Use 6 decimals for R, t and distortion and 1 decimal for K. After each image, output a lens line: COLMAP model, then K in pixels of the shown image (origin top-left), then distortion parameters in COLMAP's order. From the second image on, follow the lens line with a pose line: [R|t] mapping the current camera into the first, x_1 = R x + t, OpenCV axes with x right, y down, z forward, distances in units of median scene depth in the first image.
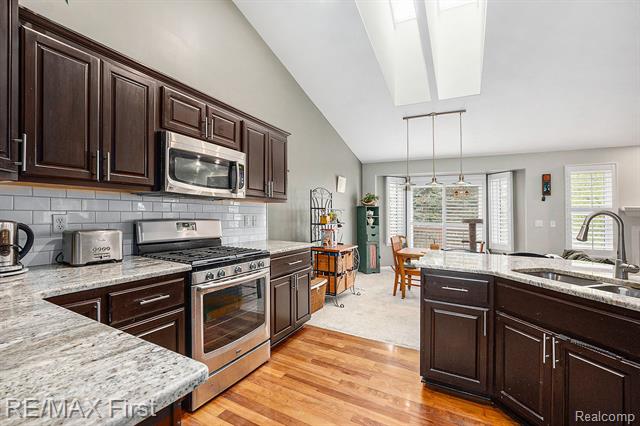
lens RADIAL K [[283.0, 0, 320.0], [0, 283.0, 213.0], [0, 0, 1]] dist [-0.032205, 0.000205]
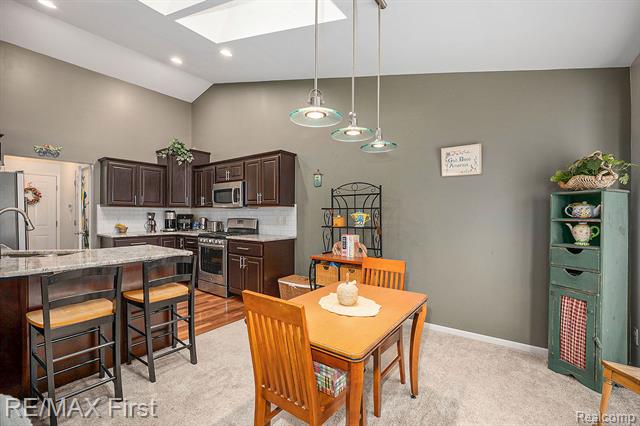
lens RADIAL K [[288.0, 0, 320.0], [0, 288.0, 213.0], [0, 0, 1]] dist [0.001171, 0.000109]
pose [[-0.161980, -0.008166, -0.986760, 1.408163], [0.008807, 0.999914, -0.009721, 0.009886], [0.986755, -0.010265, -0.161894, 1.747442]]
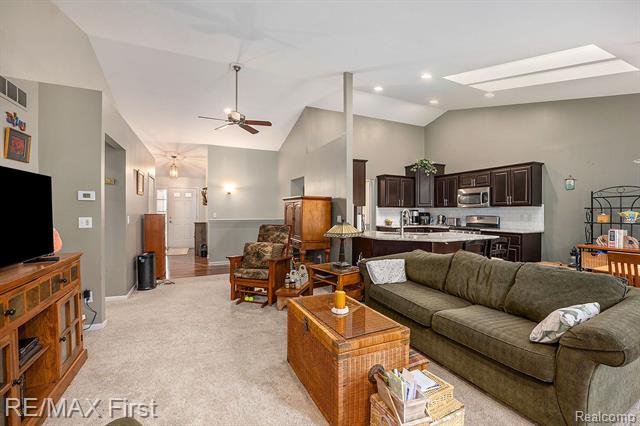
lens RADIAL K [[283.0, 0, 320.0], [0, 283.0, 213.0], [0, 0, 1]] dist [-0.032205, 0.000205]
pose [[-0.605451, -0.001573, -0.795881, 2.317348], [0.005289, 0.999968, -0.006000, 0.006522], [0.795865, -0.007842, -0.605424, 1.260741]]
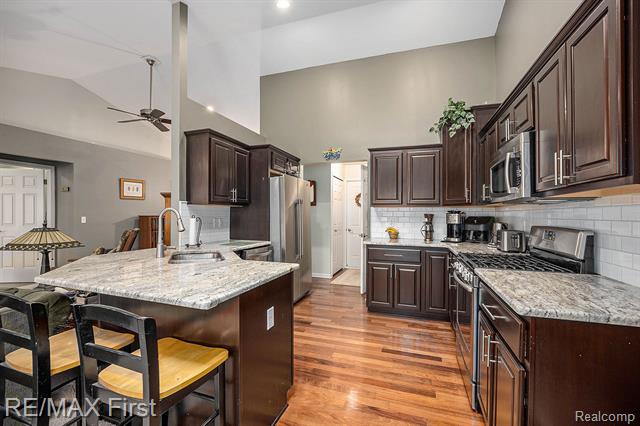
lens RADIAL K [[288.0, 0, 320.0], [0, 288.0, 213.0], [0, 0, 1]] dist [0.001171, 0.000109]
pose [[-0.988006, -0.009013, -0.154153, 0.354214], [-0.006231, 0.999809, -0.018520, 0.003468], [0.154290, -0.017337, -0.987873, 1.608578]]
